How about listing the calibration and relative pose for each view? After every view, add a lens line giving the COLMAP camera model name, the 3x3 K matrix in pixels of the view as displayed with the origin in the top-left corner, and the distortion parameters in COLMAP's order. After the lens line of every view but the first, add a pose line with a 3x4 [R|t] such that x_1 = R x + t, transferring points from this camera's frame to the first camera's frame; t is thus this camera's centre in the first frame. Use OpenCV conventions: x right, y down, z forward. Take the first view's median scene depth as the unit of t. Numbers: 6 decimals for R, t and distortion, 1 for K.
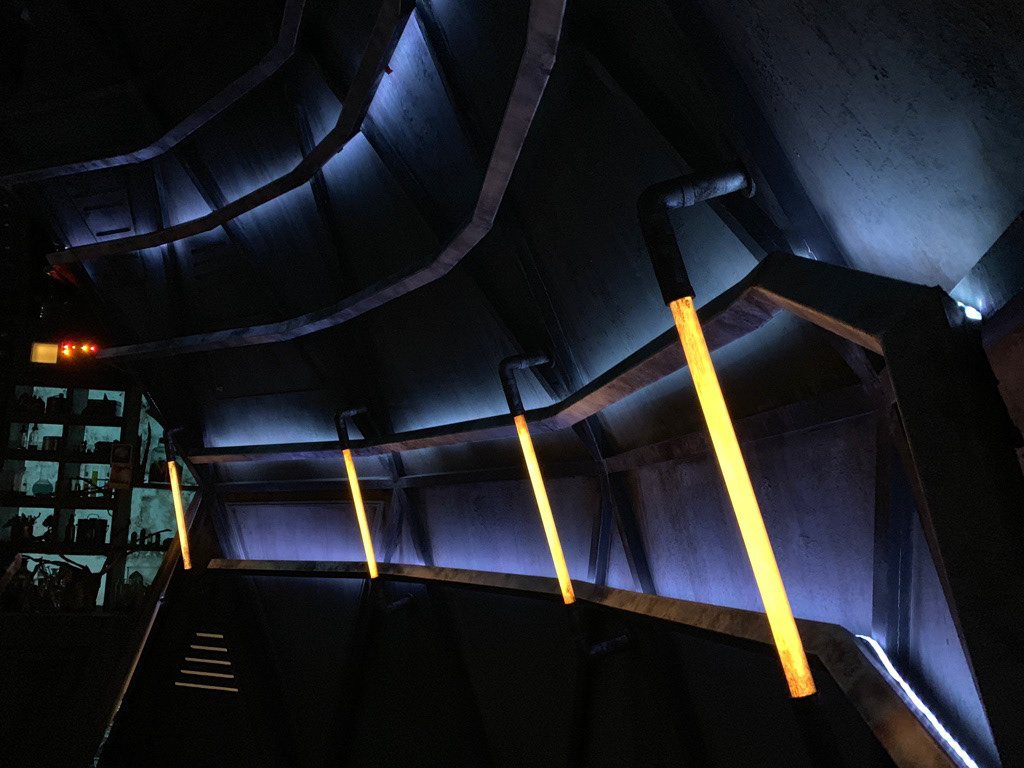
lens RADIAL K [[911.7, 0, 512.0], [0, 911.7, 384.0], [0, 0, 1]] dist [-0.000613, -0.001985]
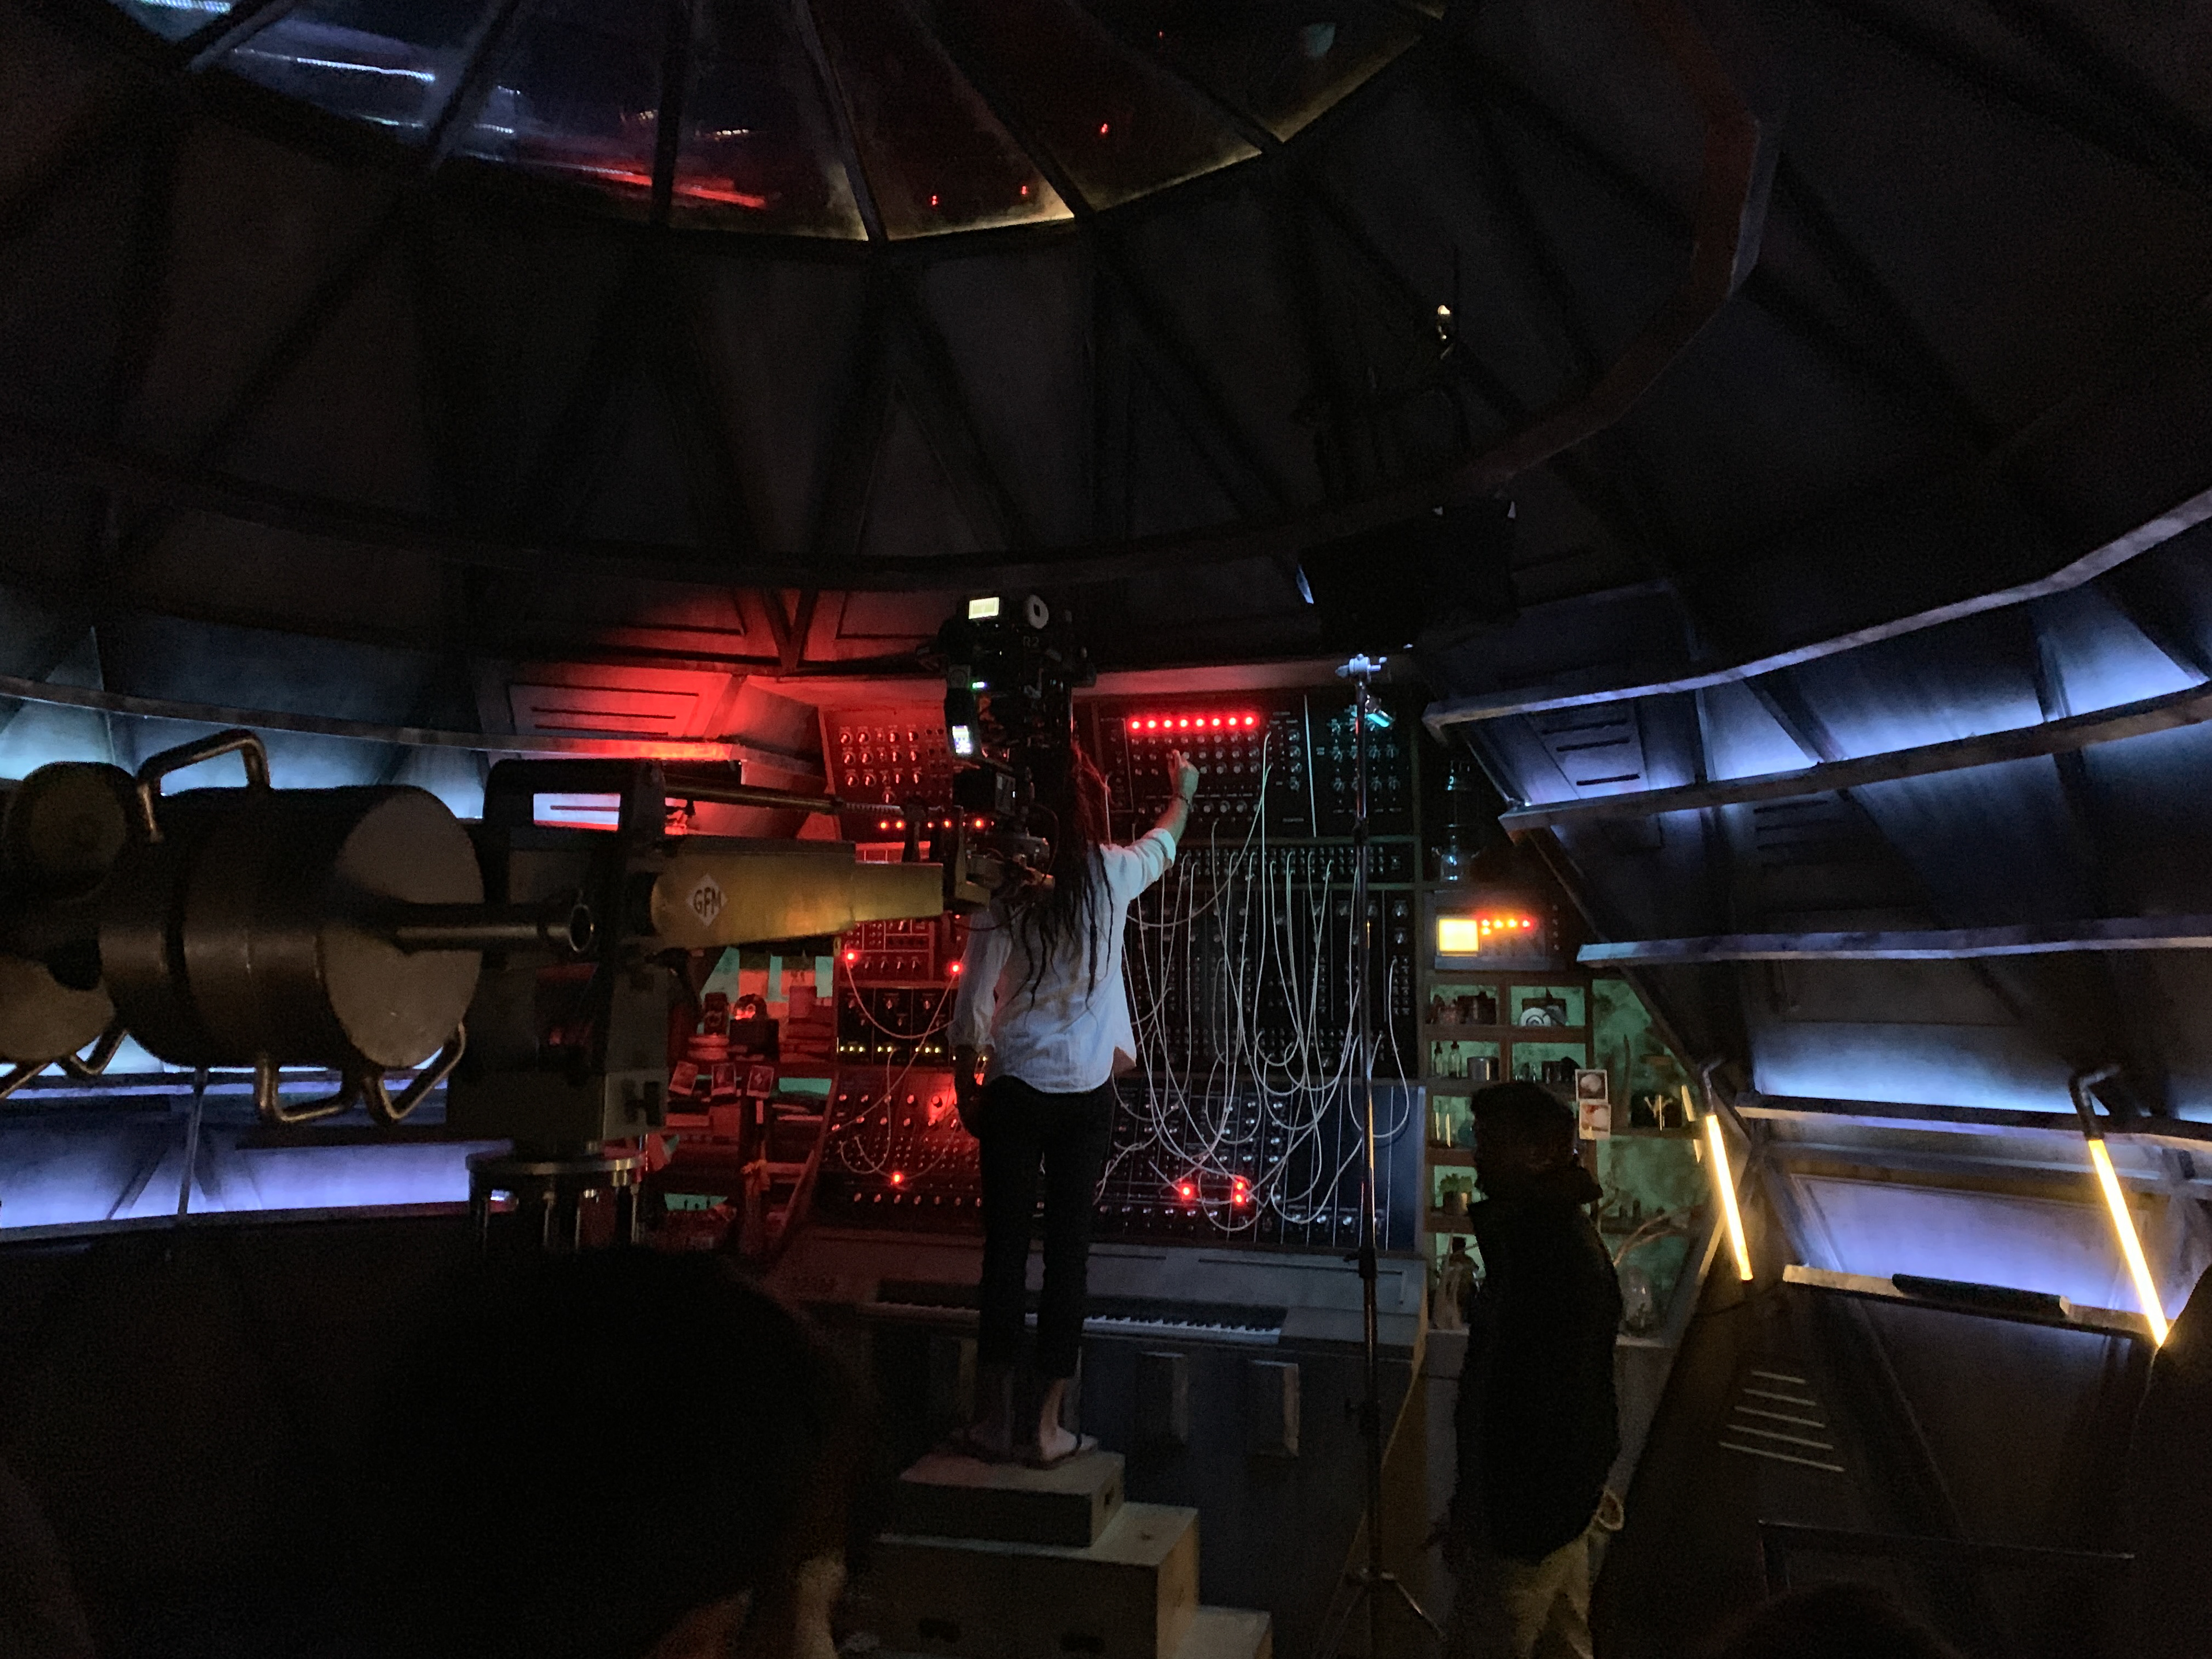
lens RADIAL K [[1635.4, 0, 1106.0], [0, 1635.4, 829.5], [0, 0, 1]] dist [0.098549, -0.171166]
pose [[0.906015, -0.065622, -0.418127, -0.277192], [0.091086, 0.994990, 0.041212, -0.220677], [0.413327, -0.075424, 0.907453, -0.246891]]
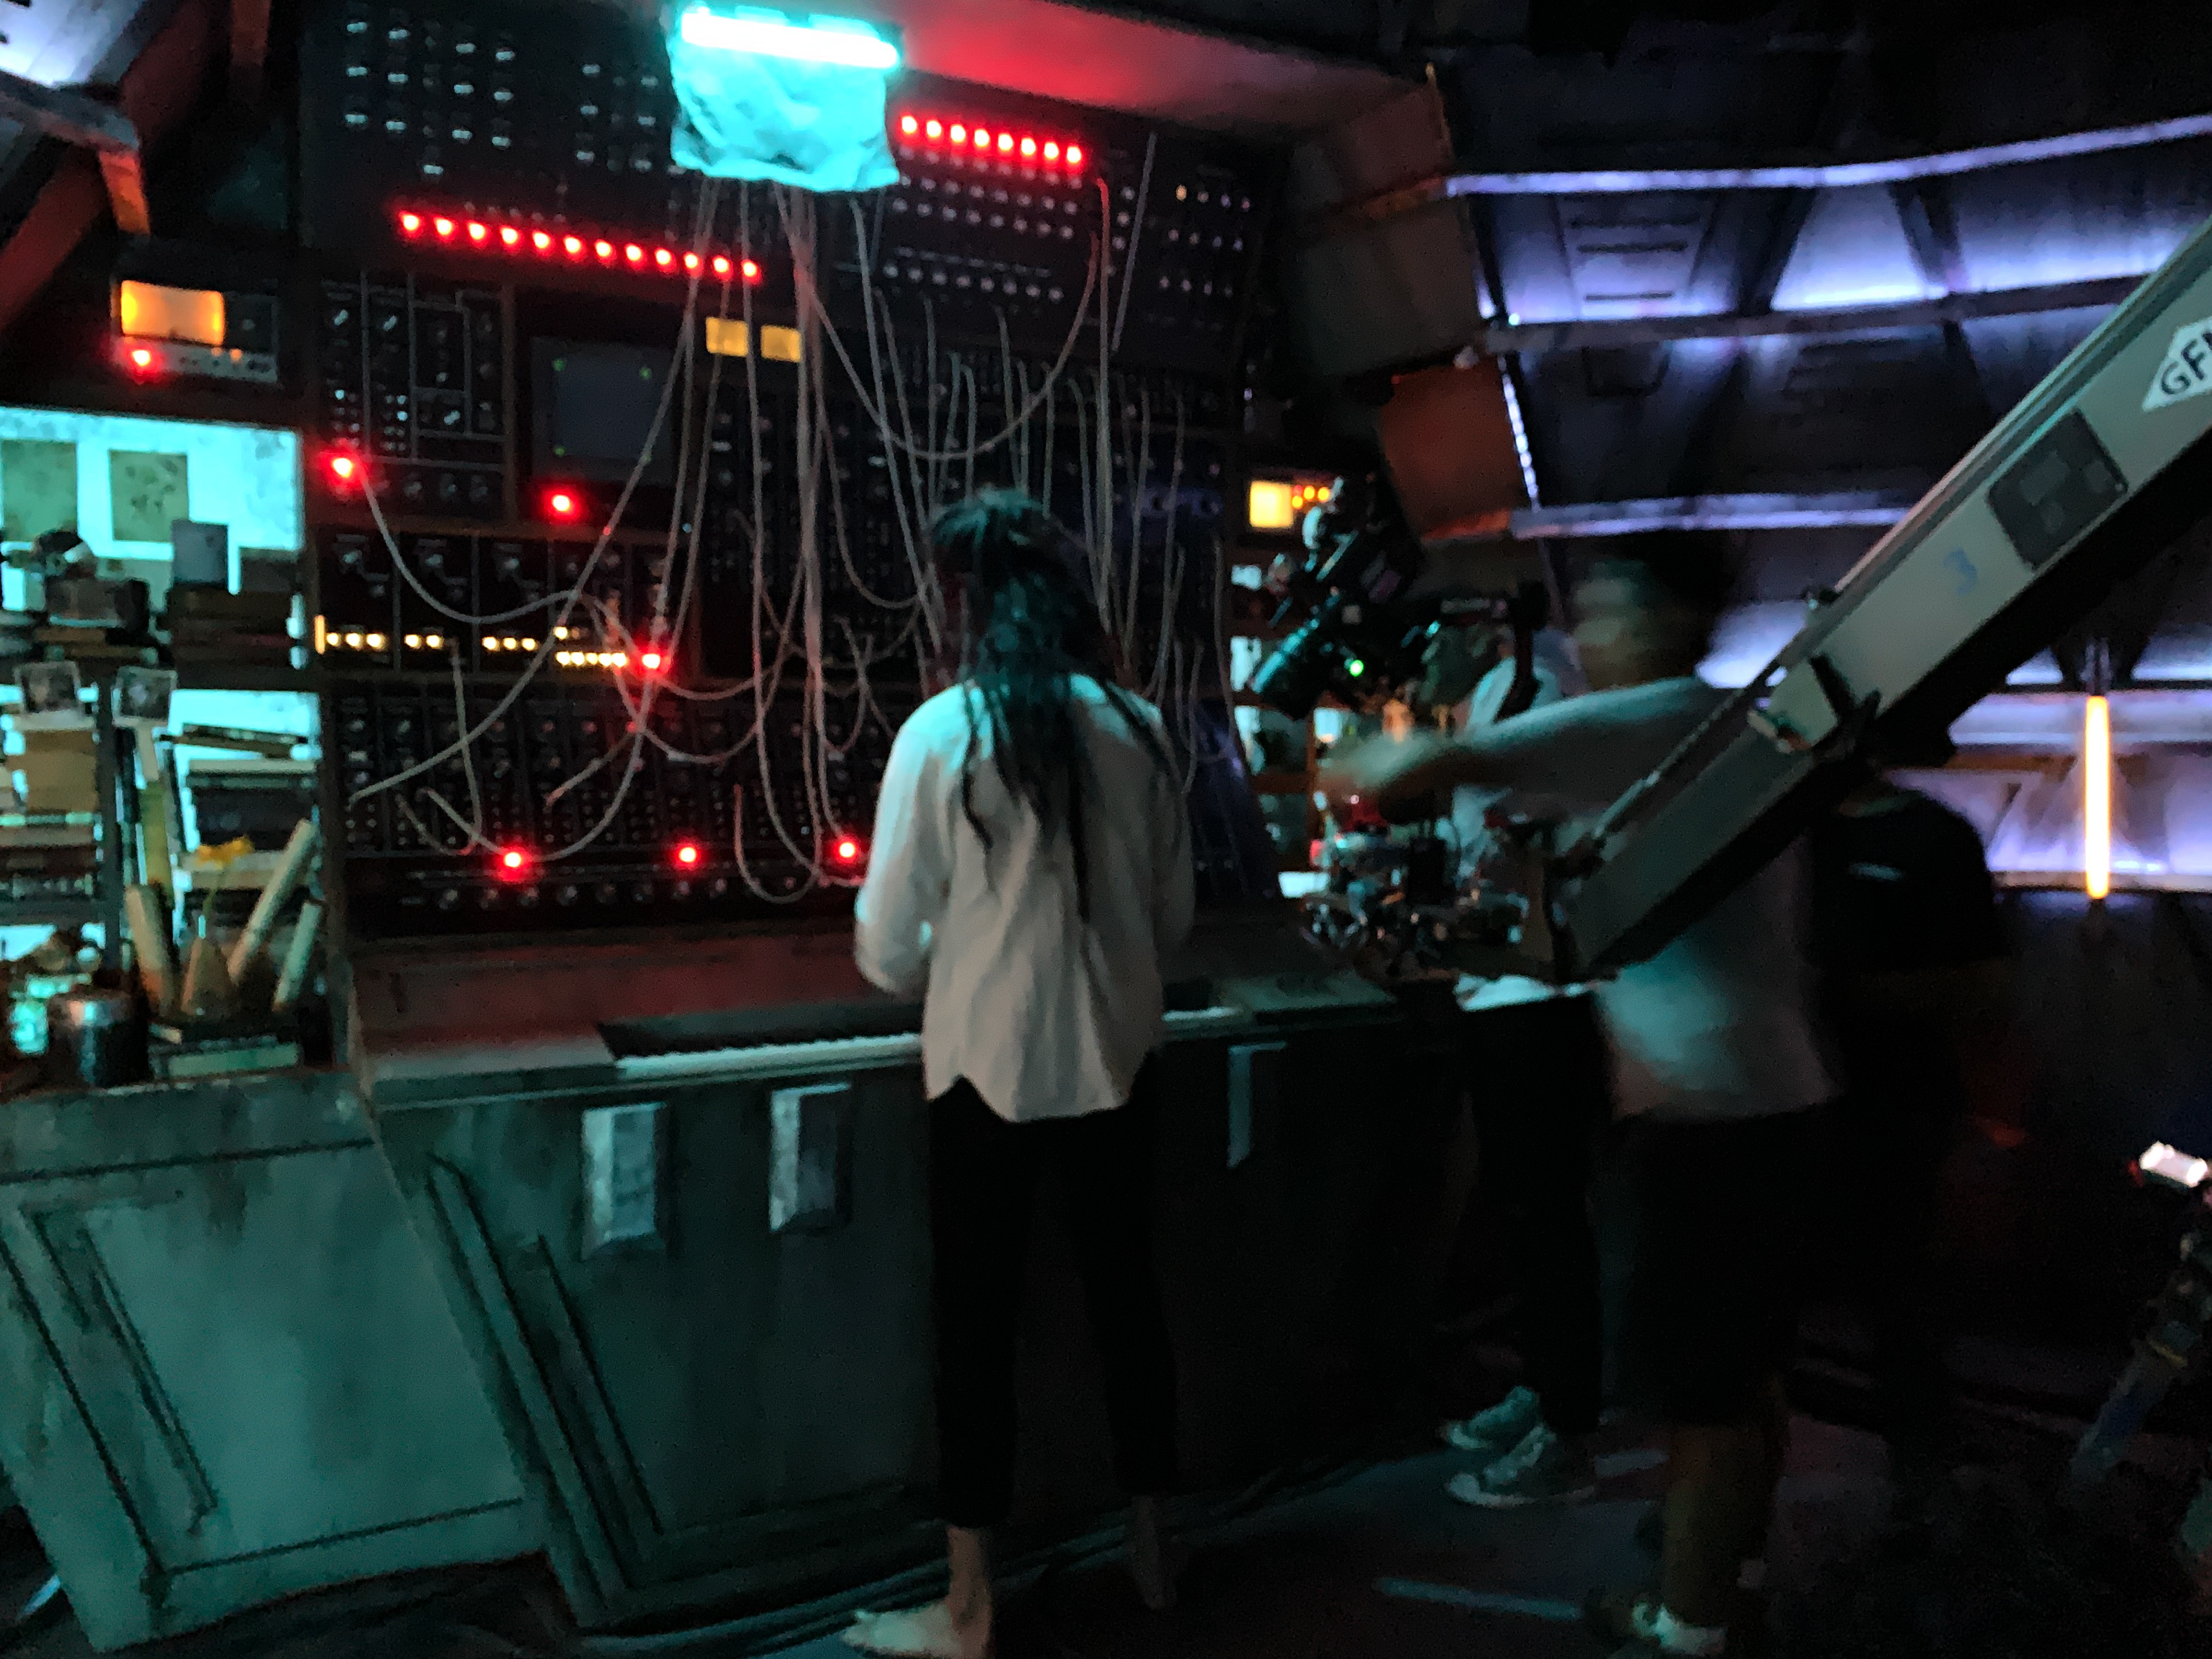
lens RADIAL K [[1676.6, 0, 1070.1], [0, 1676.6, 832.6], [0, 0, 1]] dist [0.006895, 0.004340]
pose [[0.941666, -0.049127, 0.332945, -1.128297], [-0.029471, 0.973452, 0.226988, -0.077329], [-0.335257, -0.223559, 0.915218, 0.127841]]
